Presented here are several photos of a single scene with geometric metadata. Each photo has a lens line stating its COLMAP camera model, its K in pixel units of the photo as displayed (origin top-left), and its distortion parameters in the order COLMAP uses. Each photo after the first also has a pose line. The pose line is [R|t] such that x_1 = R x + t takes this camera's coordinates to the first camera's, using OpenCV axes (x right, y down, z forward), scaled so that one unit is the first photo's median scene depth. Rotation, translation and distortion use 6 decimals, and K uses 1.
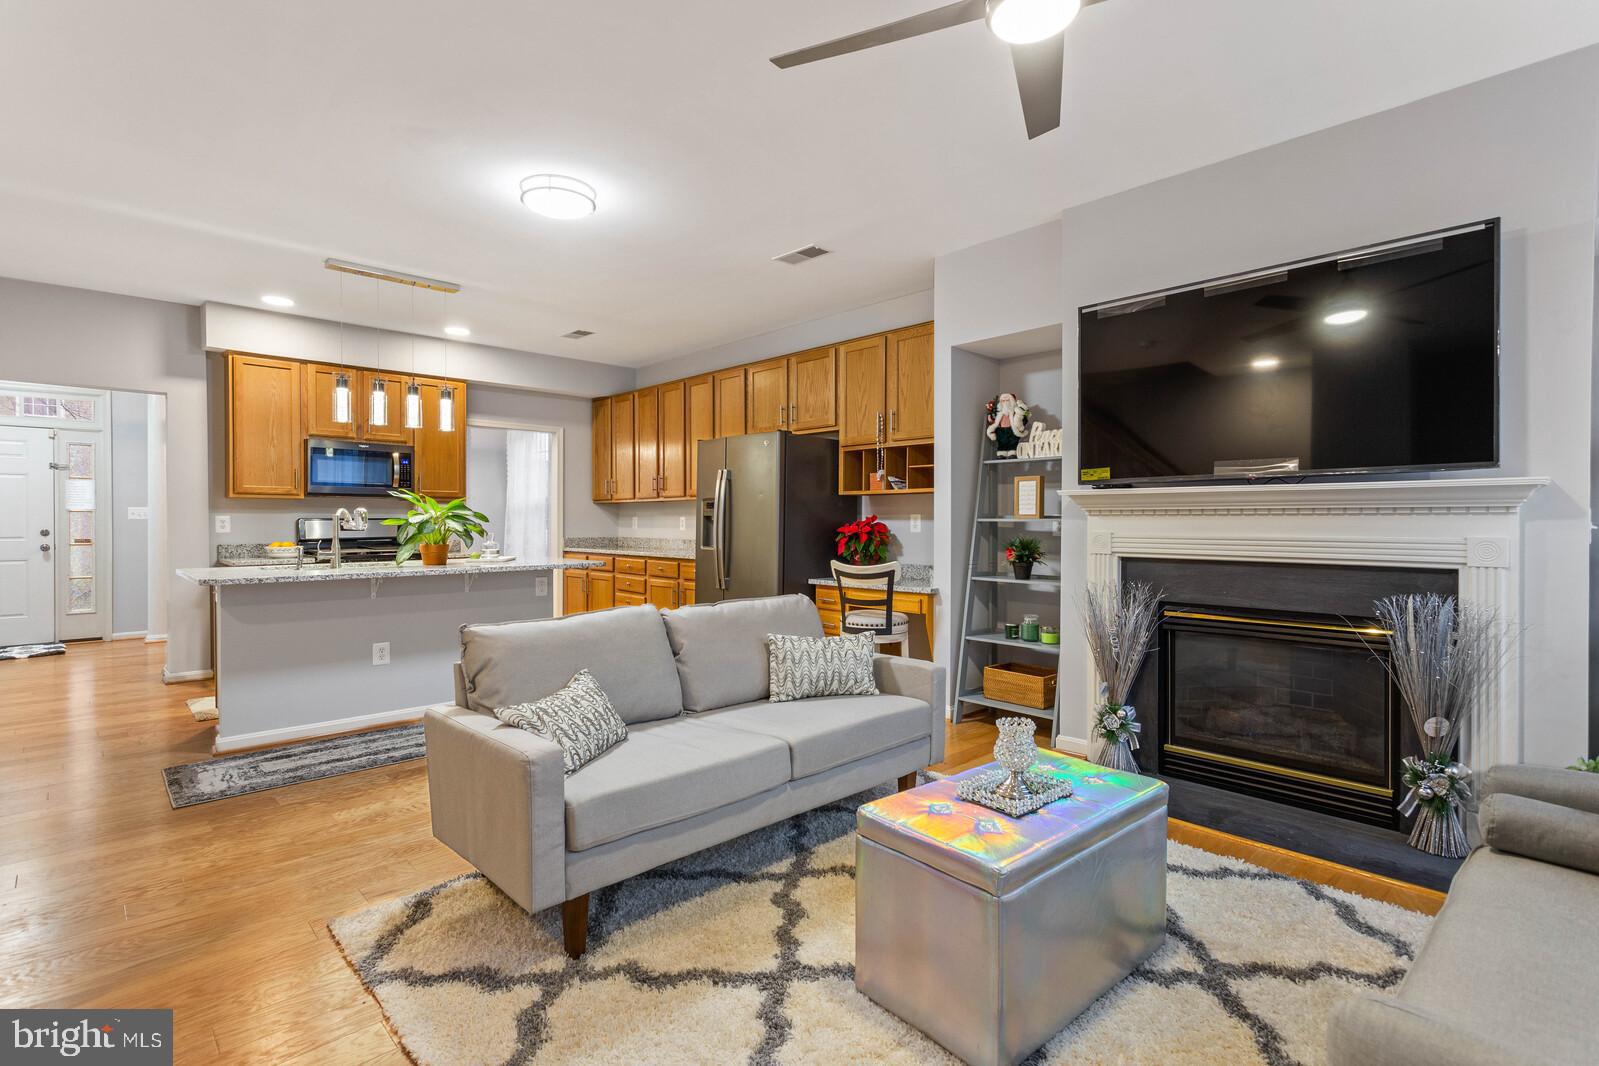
lens RADIAL K [[762.8, 0, 810.4], [0, 762.8, 527.7], [0, 0, 1]] dist [0.002595, 0.000404]
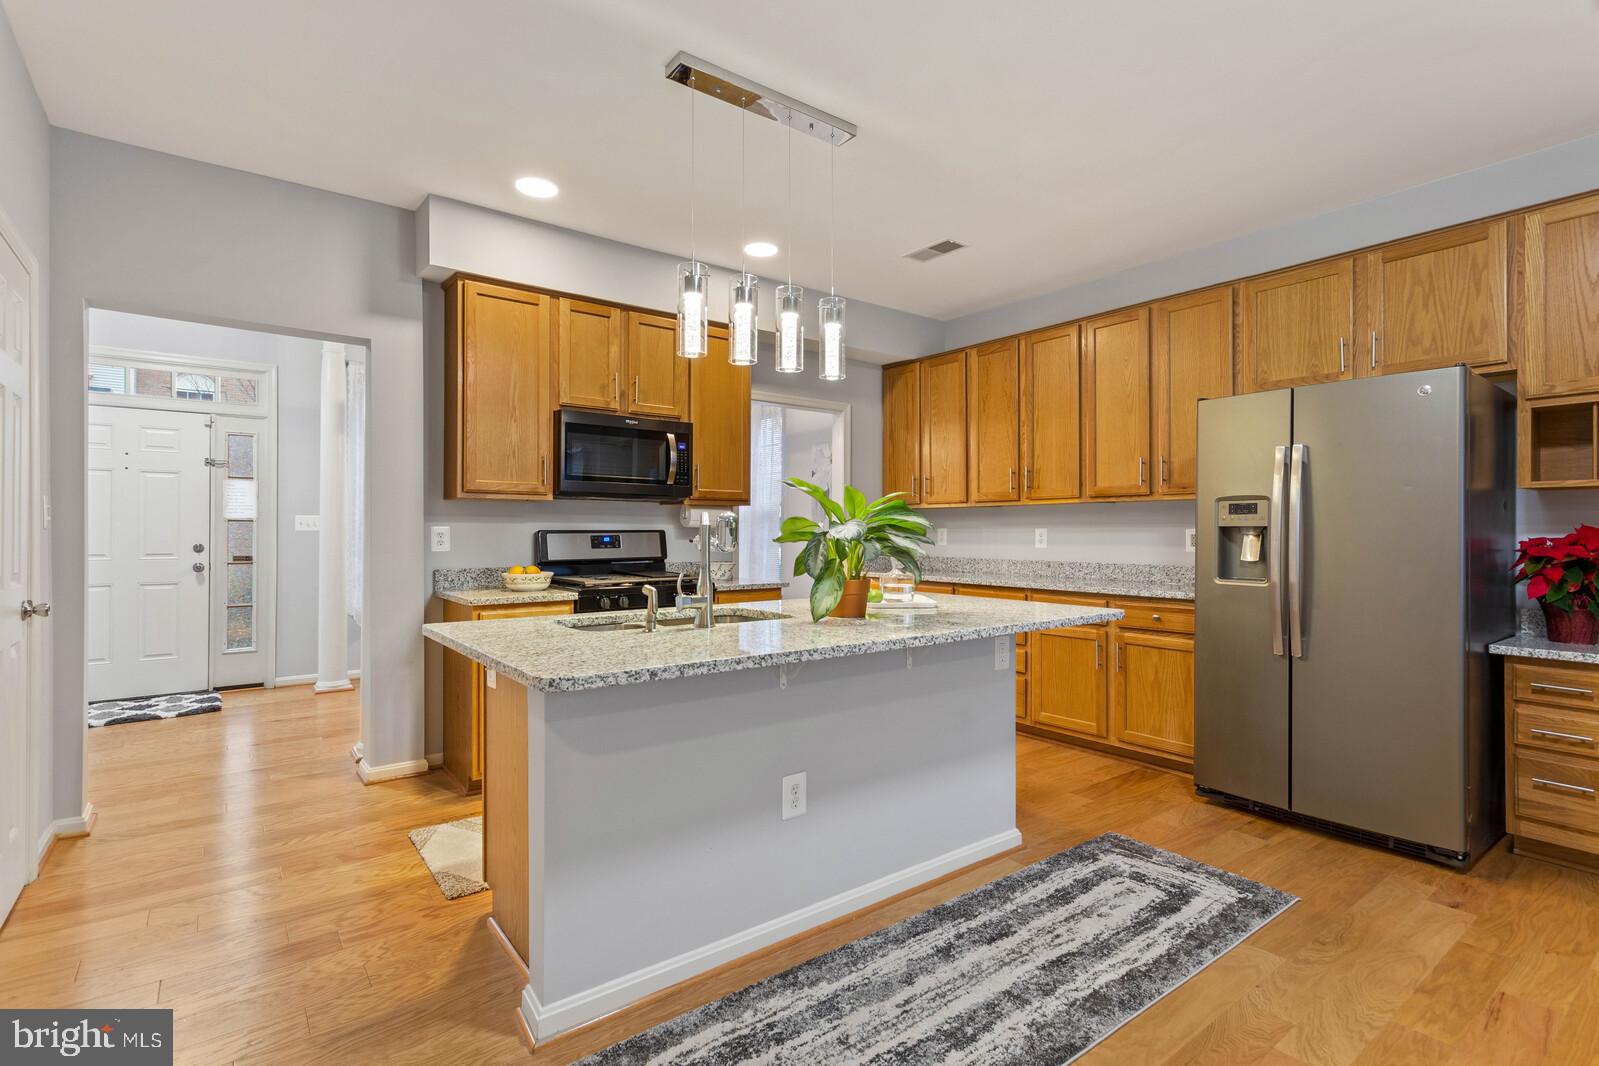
lens RADIAL K [[762.8, 0, 814.8], [0, 762.8, 527.4], [0, 0, 1]] dist [0.002595, 0.000404]
pose [[0.994371, 0.000580, -0.105952, -0.367682], [-0.002315, 0.999865, -0.016254, -0.004427], [0.105928, 0.016408, 0.994238, 0.365535]]
